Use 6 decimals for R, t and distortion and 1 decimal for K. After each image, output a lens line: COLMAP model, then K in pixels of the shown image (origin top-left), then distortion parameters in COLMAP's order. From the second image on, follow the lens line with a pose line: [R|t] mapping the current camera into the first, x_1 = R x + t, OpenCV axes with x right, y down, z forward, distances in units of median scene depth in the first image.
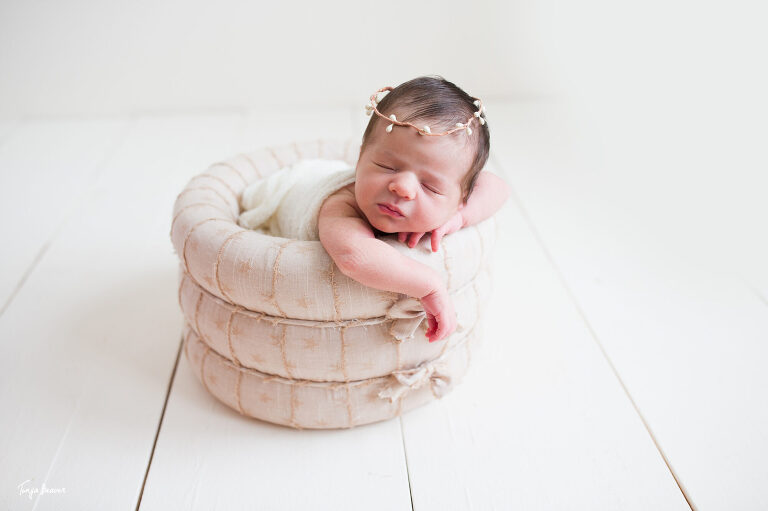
lens RADIAL K [[771.1, 0, 384.1], [0, 771.1, 277.3], [0, 0, 1]] dist [-0.042612, -0.006019]
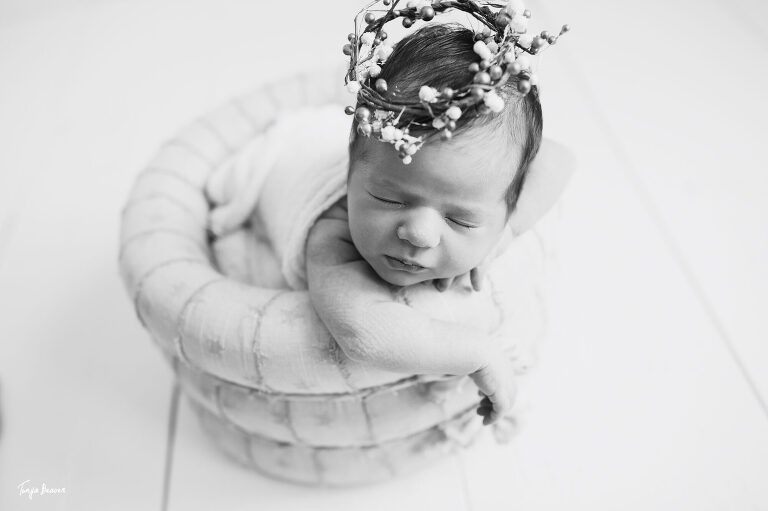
lens RADIAL K [[752.4, 0, 384.0], [0, 752.4, 255.5], [0, 0, 1]] dist [-0.051925, -0.002502]
pose [[0.988407, -0.126926, -0.083314, 0.041981], [0.144815, 0.952977, 0.266201, -0.248488], [0.045608, -0.275180, 0.960310, 0.347448]]
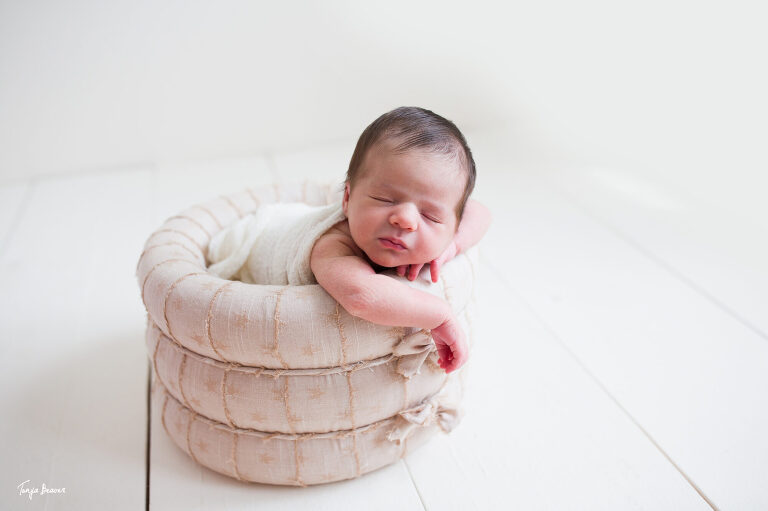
lens RADIAL K [[771.1, 0, 384.1], [0, 771.1, 277.3], [0, 0, 1]] dist [-0.042612, -0.006019]
pose [[0.981008, -0.105348, 0.162863, -0.152338], [0.114768, 0.992157, -0.049534, 0.001359], [-0.156368, 0.067285, 0.985404, 0.046185]]
